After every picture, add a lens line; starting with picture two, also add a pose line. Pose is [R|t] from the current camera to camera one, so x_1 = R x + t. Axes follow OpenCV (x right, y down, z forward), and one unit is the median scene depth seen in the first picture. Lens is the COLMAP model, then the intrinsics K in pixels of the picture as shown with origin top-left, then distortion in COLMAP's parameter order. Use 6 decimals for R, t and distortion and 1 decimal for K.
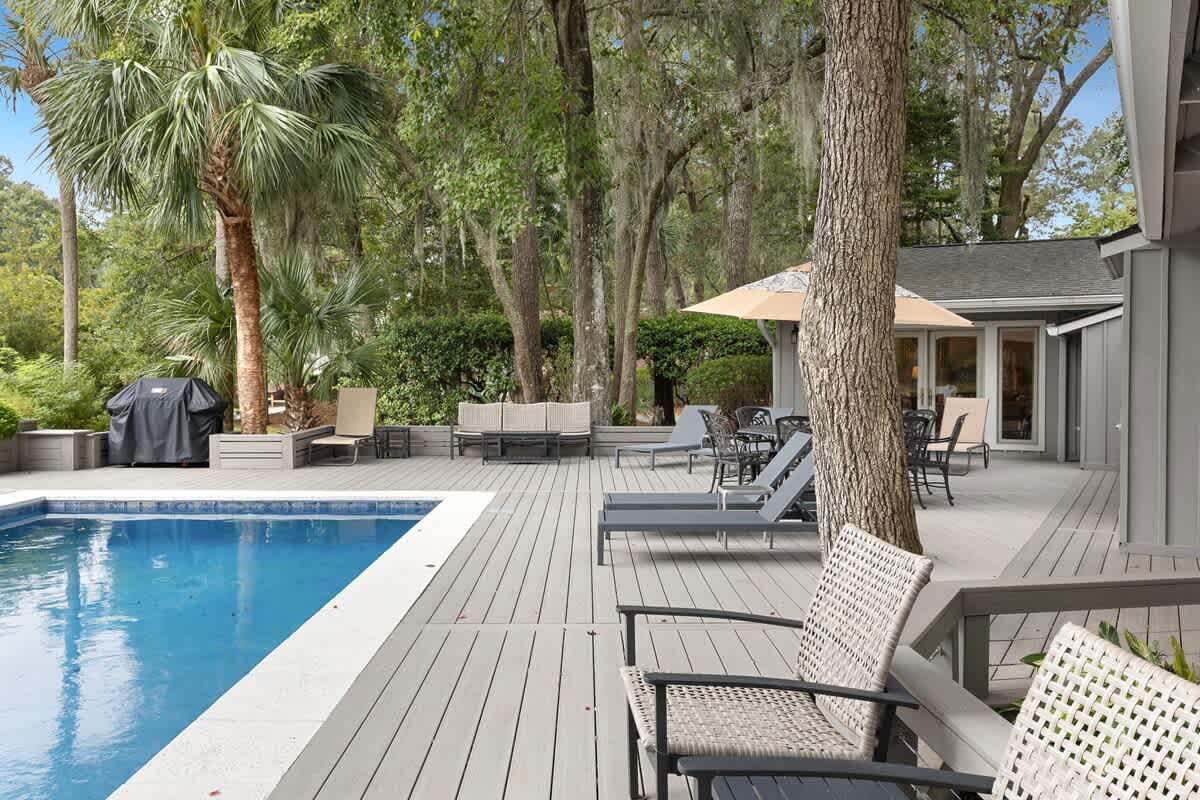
lens RADIAL K [[1048.2, 0, 592.8], [0, 1048.2, 403.3], [0, 0, 1]] dist [0.002860, -0.026269]
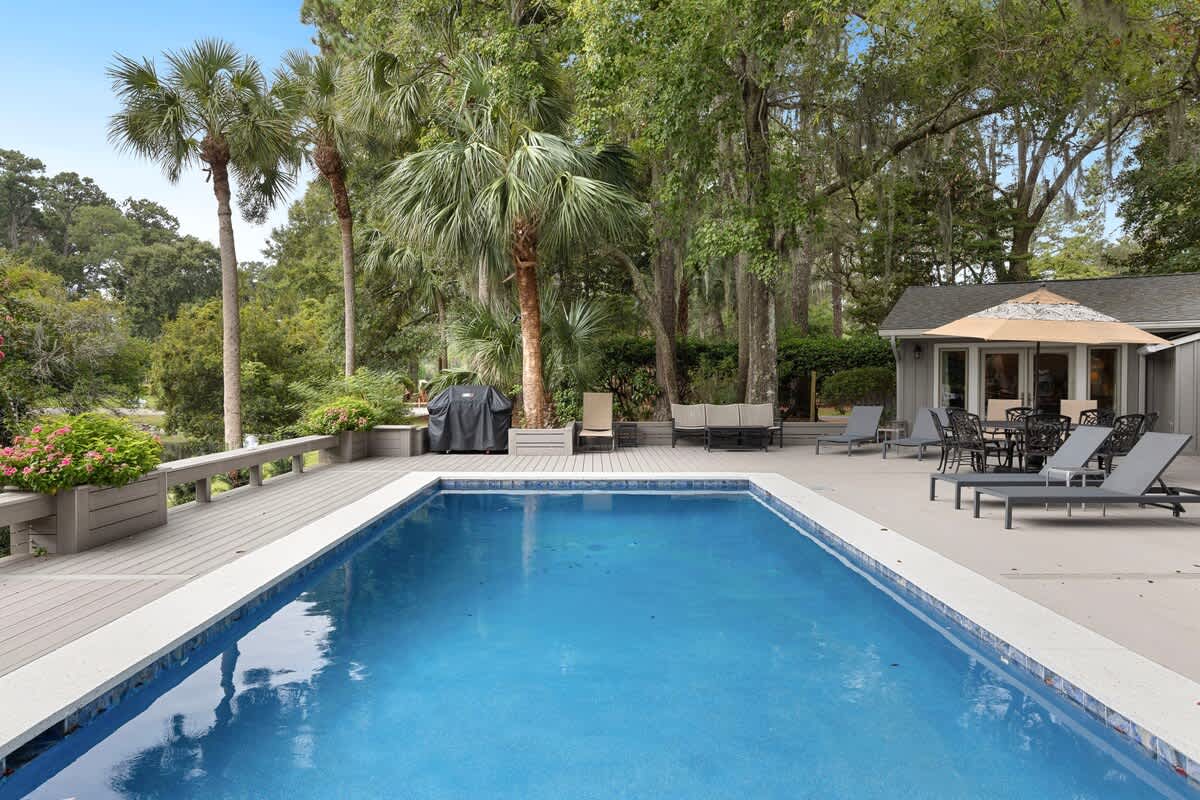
lens RADIAL K [[806.1, 0, 595.9], [0, 806.1, 402.7], [0, 0, 1]] dist [-0.007632, 0.003196]
pose [[0.999983, -0.001298, -0.005697, -0.248776], [0.001285, 0.999996, -0.002380, -0.000249], [0.005700, 0.002373, 0.999981, -0.000502]]
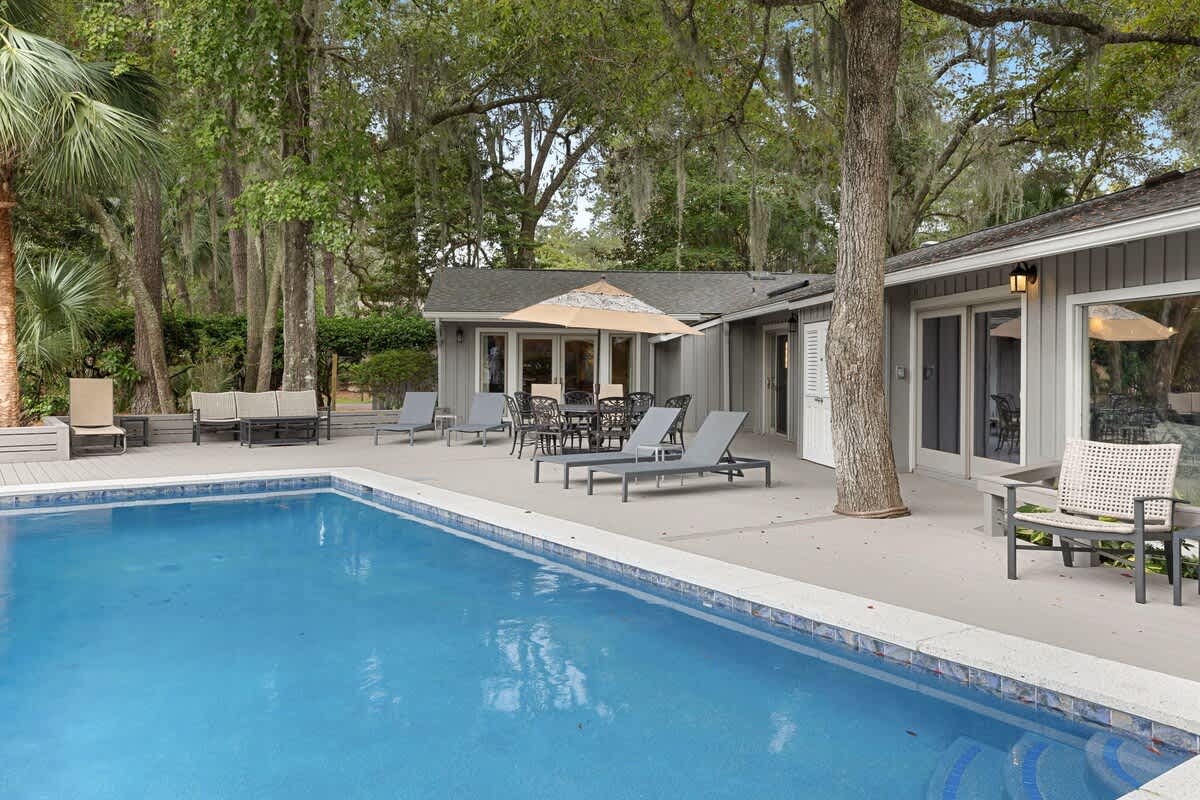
lens RADIAL K [[920.8, 0, 596.7], [0, 920.8, 376.6], [0, 0, 1]] dist [0.008384, -0.005762]
pose [[0.828564, -0.002411, 0.559890, -0.358902], [0.011468, 0.999854, -0.012665, 0.000137], [-0.559777, 0.016915, 0.828470, -0.006330]]
